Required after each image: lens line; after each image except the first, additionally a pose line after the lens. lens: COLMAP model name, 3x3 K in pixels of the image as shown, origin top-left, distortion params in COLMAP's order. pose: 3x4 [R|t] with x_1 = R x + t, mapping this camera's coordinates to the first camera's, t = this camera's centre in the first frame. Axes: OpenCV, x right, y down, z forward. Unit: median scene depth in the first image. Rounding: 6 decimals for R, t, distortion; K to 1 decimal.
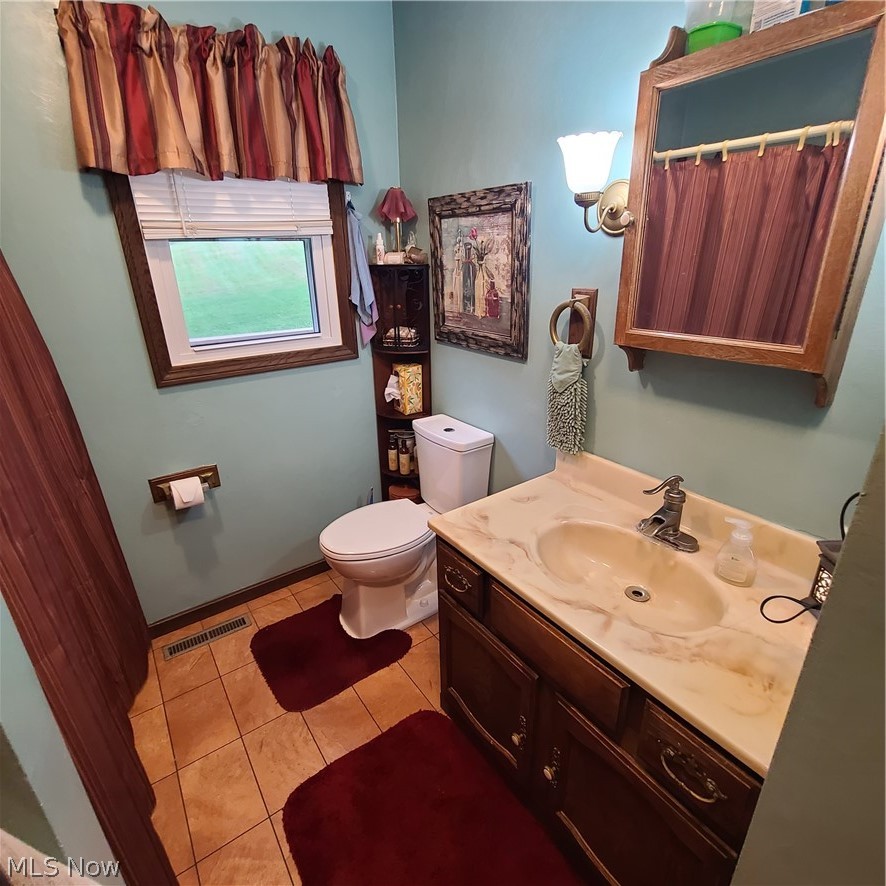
lens RADIAL K [[496.5, 0, 448.6], [0, 496.5, 447.3], [0, 0, 1]] dist [-0.001331, -0.001287]
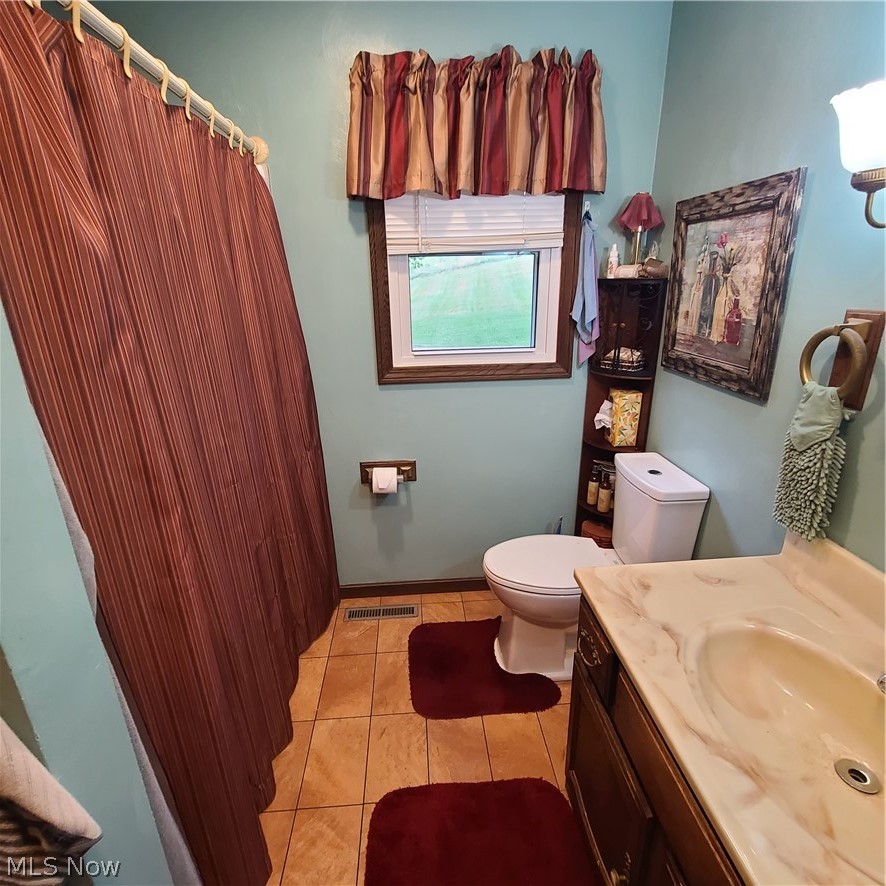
lens RADIAL K [[496.5, 0, 448.6], [0, 496.5, 447.3], [0, 0, 1]] dist [-0.001331, -0.001287]
pose [[0.843269, 0.173868, -0.508593, 0.149021], [-0.192655, 0.981136, 0.015982, -0.026642], [0.501778, 0.084506, 0.860859, 0.112120]]
